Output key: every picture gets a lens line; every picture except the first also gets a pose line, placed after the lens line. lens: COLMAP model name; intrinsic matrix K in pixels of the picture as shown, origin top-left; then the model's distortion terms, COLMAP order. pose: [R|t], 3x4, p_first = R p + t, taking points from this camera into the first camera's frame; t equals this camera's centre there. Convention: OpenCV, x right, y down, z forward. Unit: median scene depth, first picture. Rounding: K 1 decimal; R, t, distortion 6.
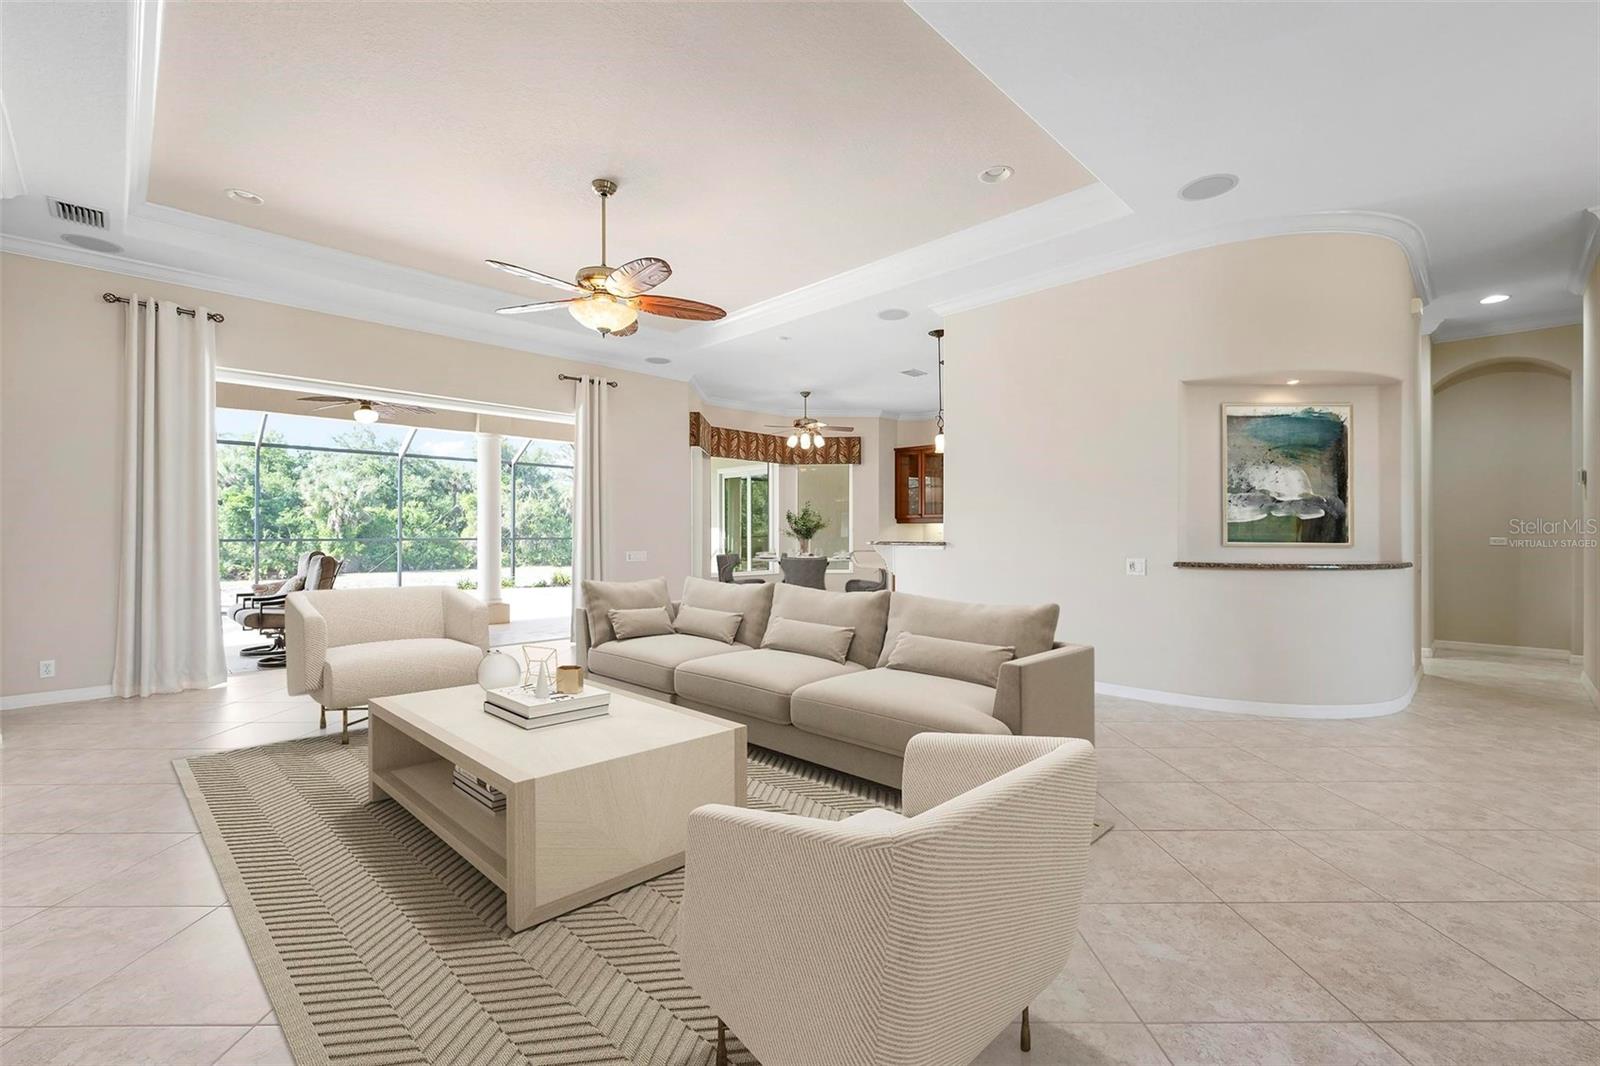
lens RADIAL K [[692.1, 0, 800.0], [0, 692.1, 533.0], [0, 0, 1]] dist [0.000668, 0.000010]
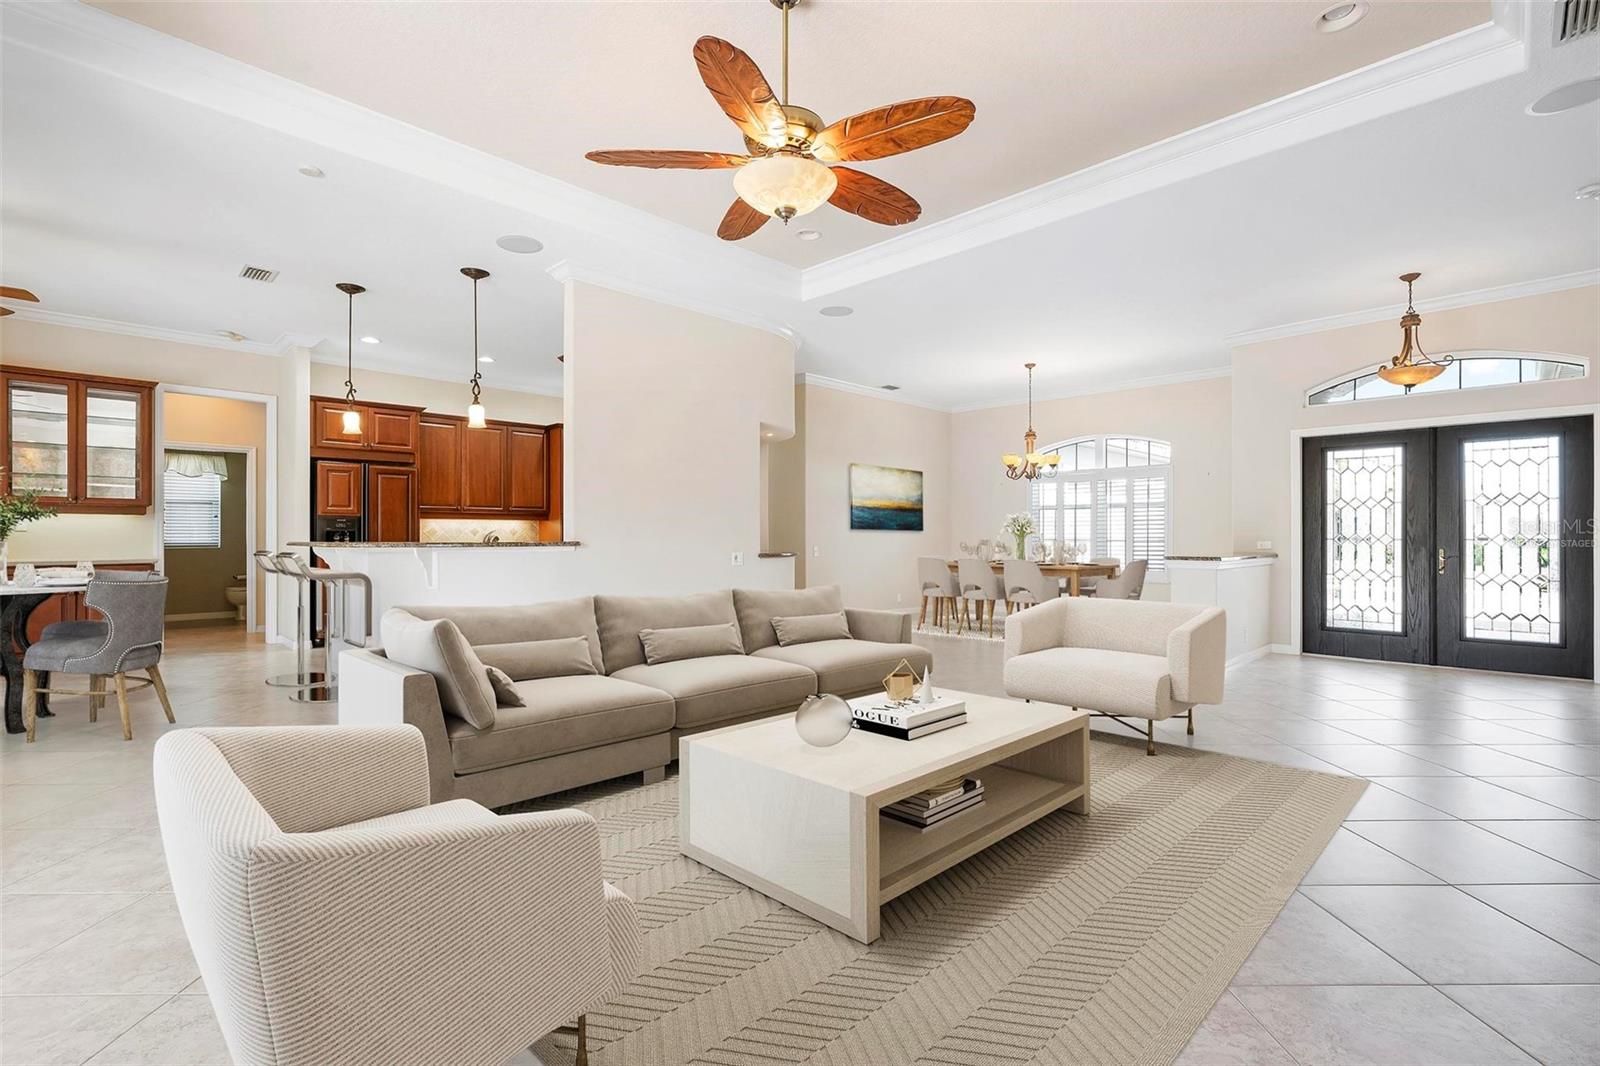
lens RADIAL K [[752.5, 0, 789.3], [0, 752.5, 539.2], [0, 0, 1]] dist [0.001712, -0.000150]
pose [[0.011102, -0.001561, 0.999937, -0.624921], [-0.000992, 0.999998, 0.001572, 0.007145], [-0.999938, -0.001009, 0.011100, 0.624054]]
